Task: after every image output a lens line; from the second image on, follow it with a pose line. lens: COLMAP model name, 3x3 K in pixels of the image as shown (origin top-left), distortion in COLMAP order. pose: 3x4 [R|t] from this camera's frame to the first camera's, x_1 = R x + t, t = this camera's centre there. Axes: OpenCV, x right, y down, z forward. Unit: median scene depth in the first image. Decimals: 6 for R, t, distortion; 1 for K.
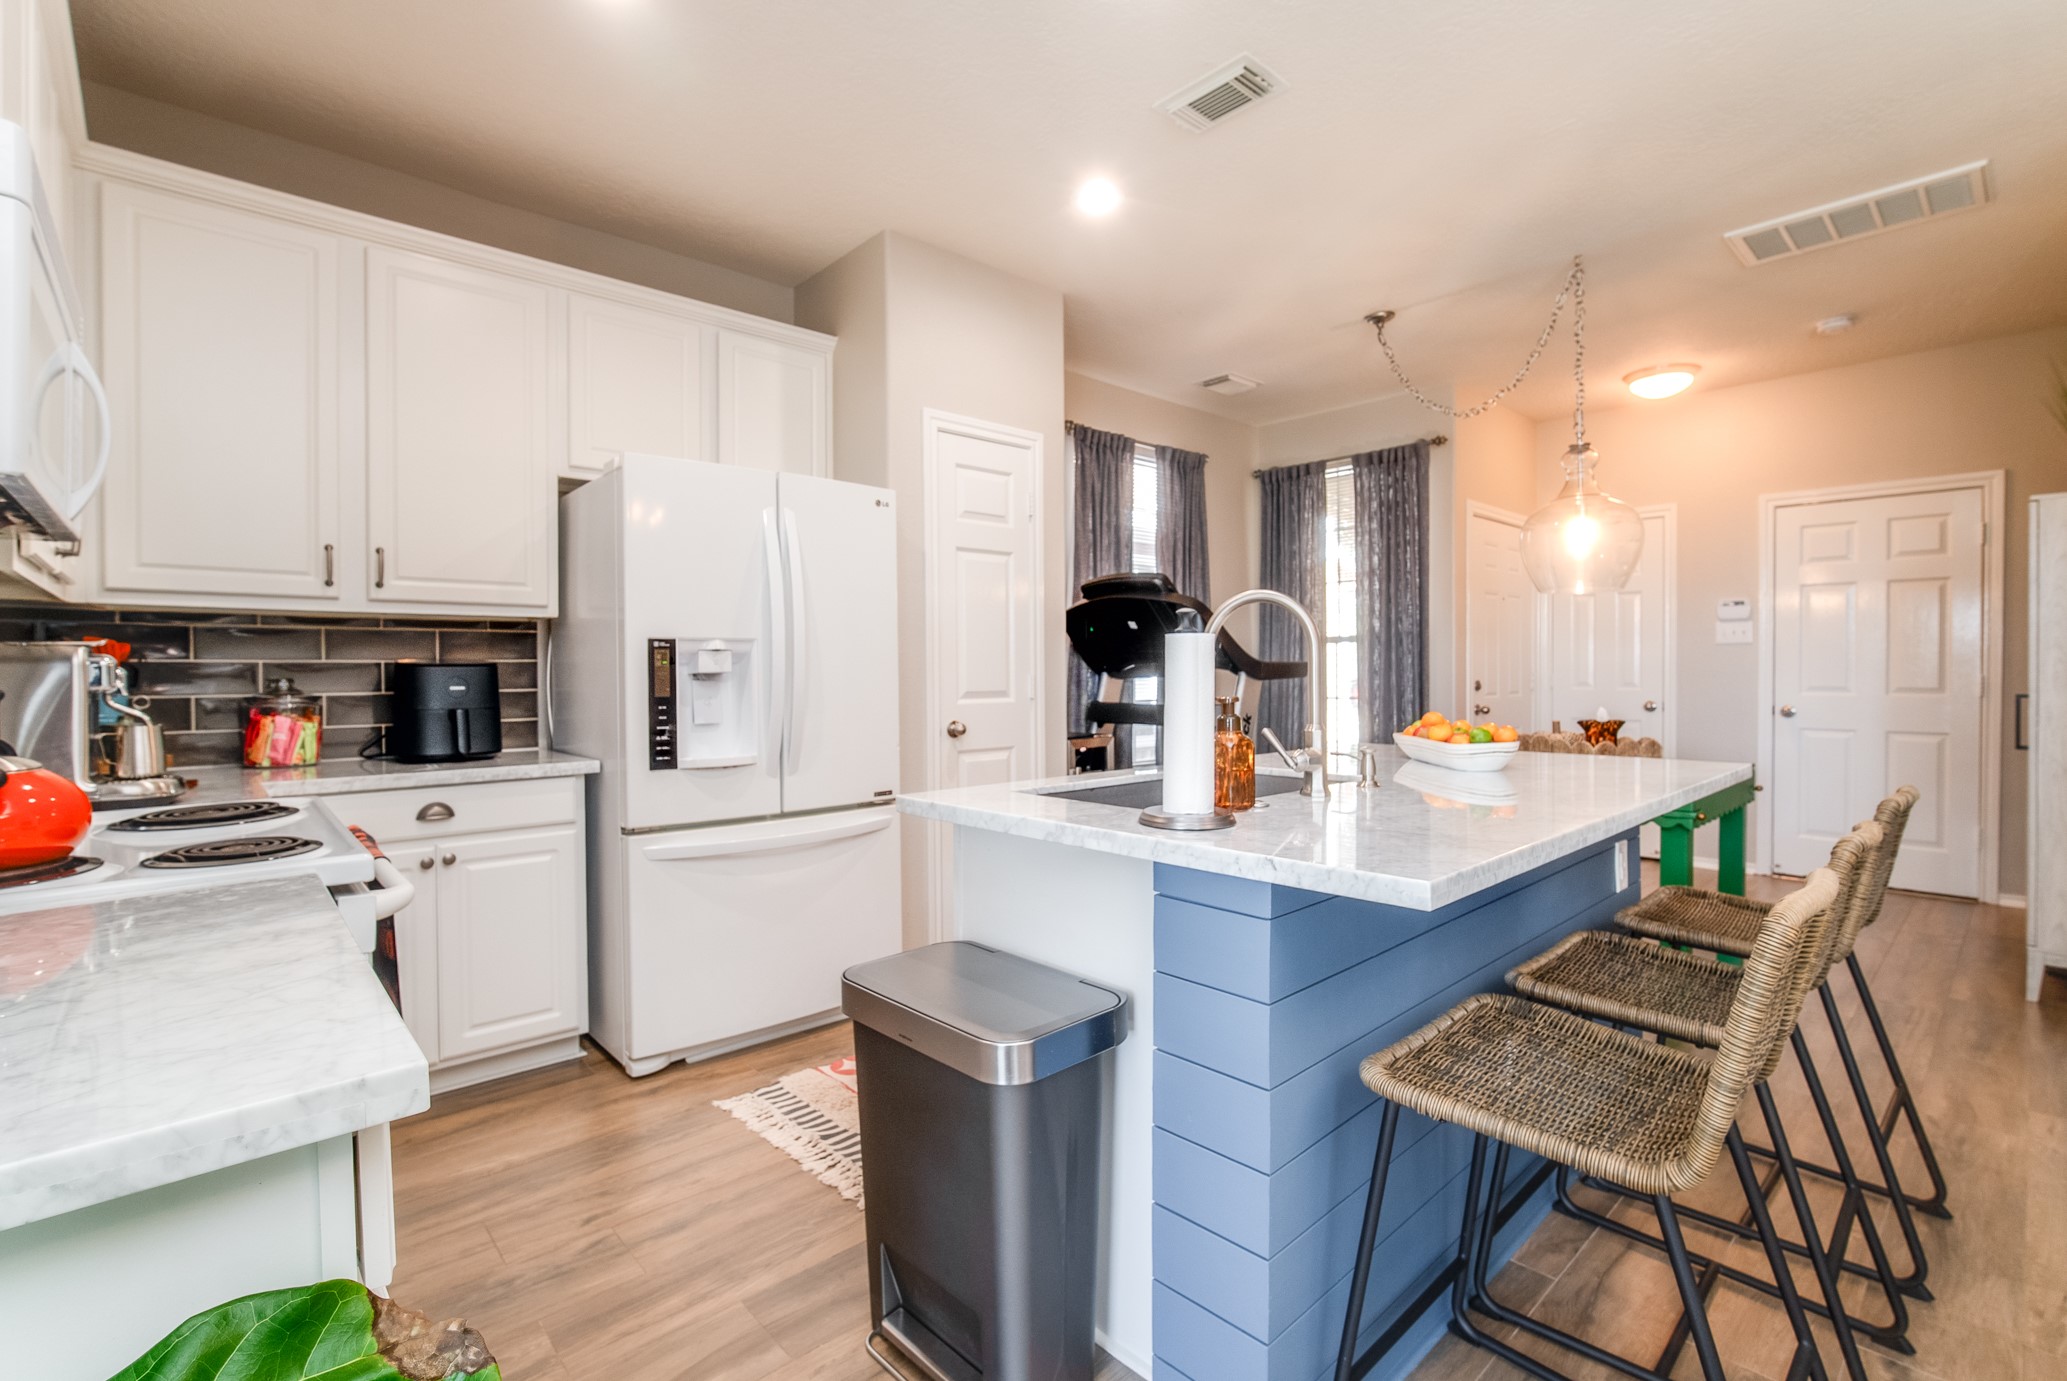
lens RADIAL K [[920.3, 0, 1055.3], [0, 920.3, 677.8], [0, 0, 1]] dist [-0.008933, 0.002557]
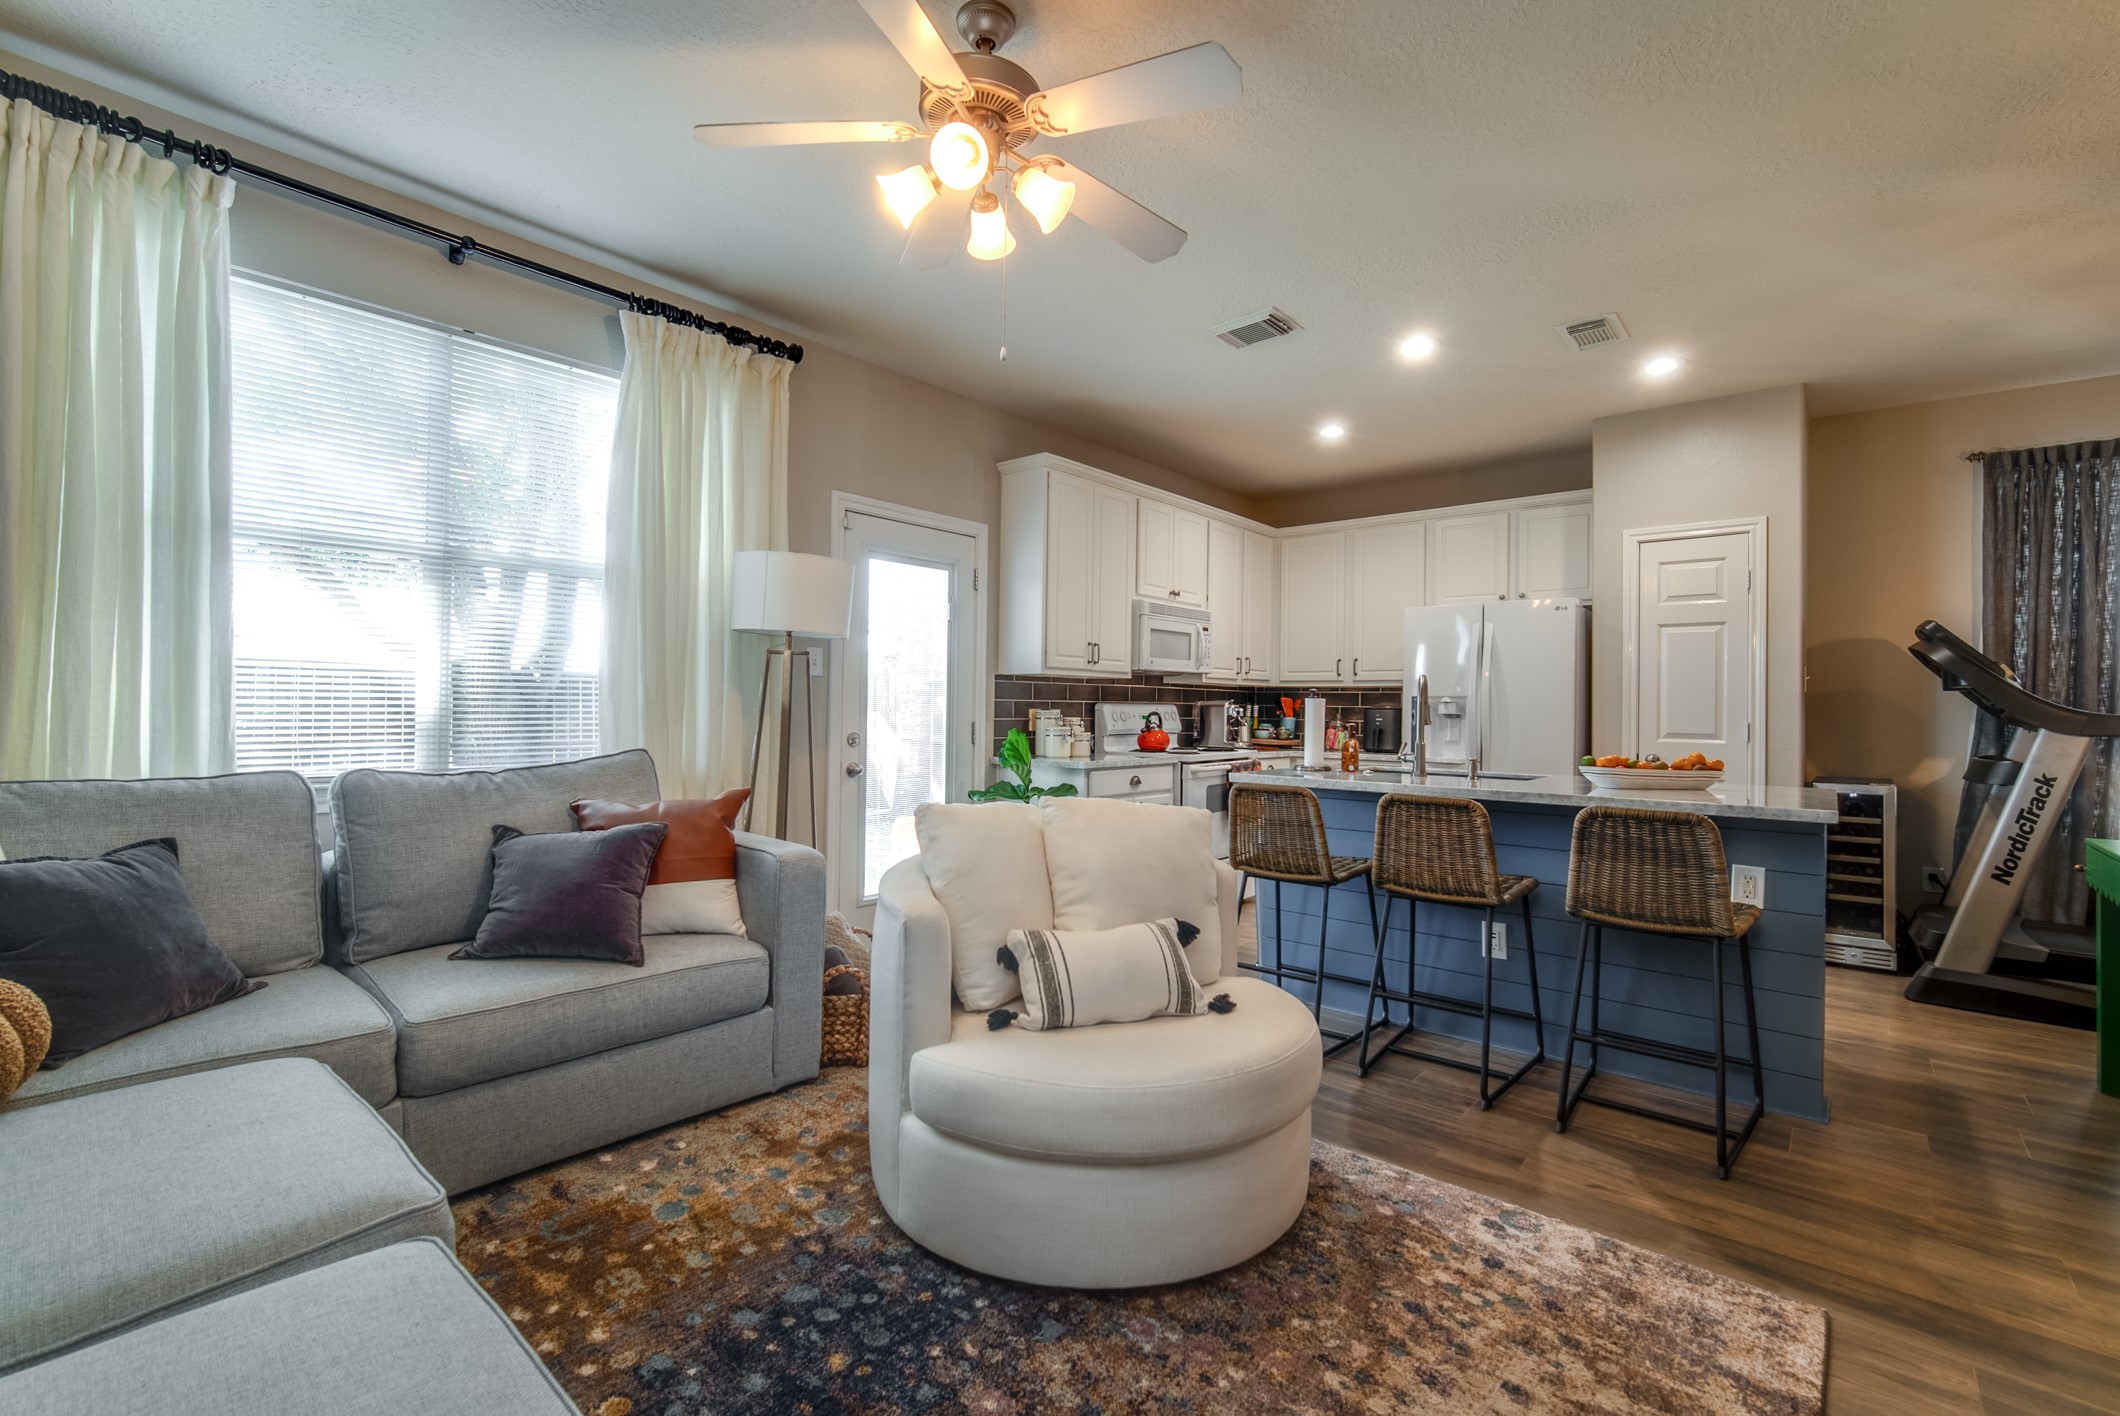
lens RADIAL K [[929.5, 0, 1068.9], [0, 929.5, 701.8], [0, 0, 1]] dist [-0.009379, 0.002887]
pose [[0.117673, -0.000144, -0.993052, 1.479774], [-0.025912, 0.999659, -0.003215, -0.005342], [0.992714, 0.026111, 0.117630, -0.004274]]
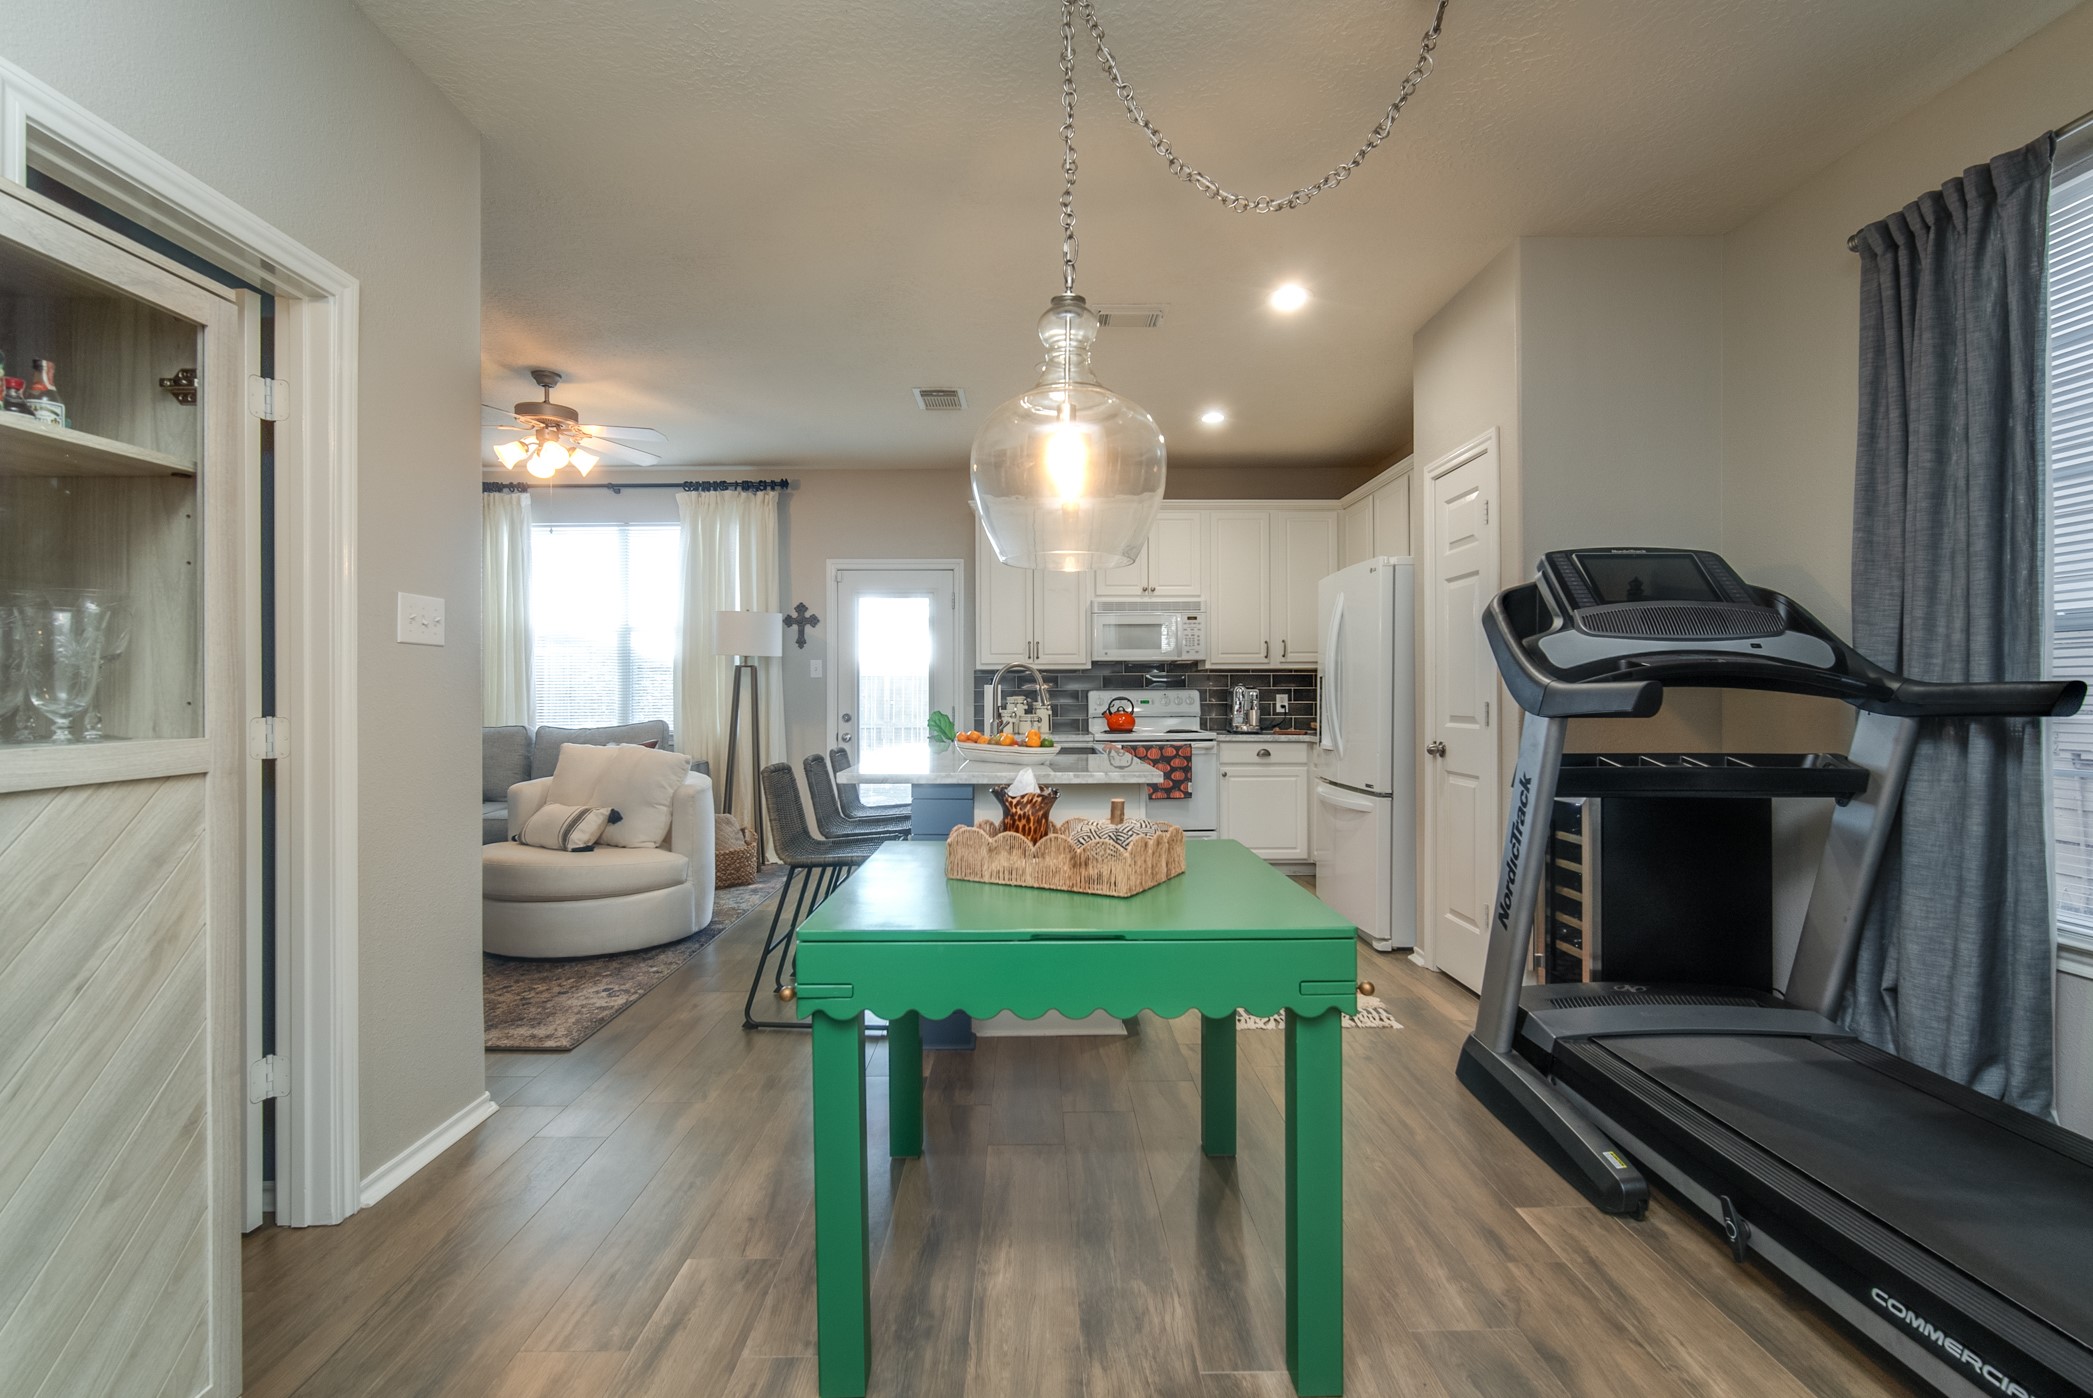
lens RADIAL K [[931.9, 0, 1036.2], [0, 931.9, 693.2], [0, 0, 1]] dist [-0.008933, 0.002557]
pose [[-0.677570, 0.007140, -0.735424, 1.328133], [-0.001821, 0.999934, 0.011386, -0.030043], [0.735456, 0.009054, -0.677512, 1.811858]]
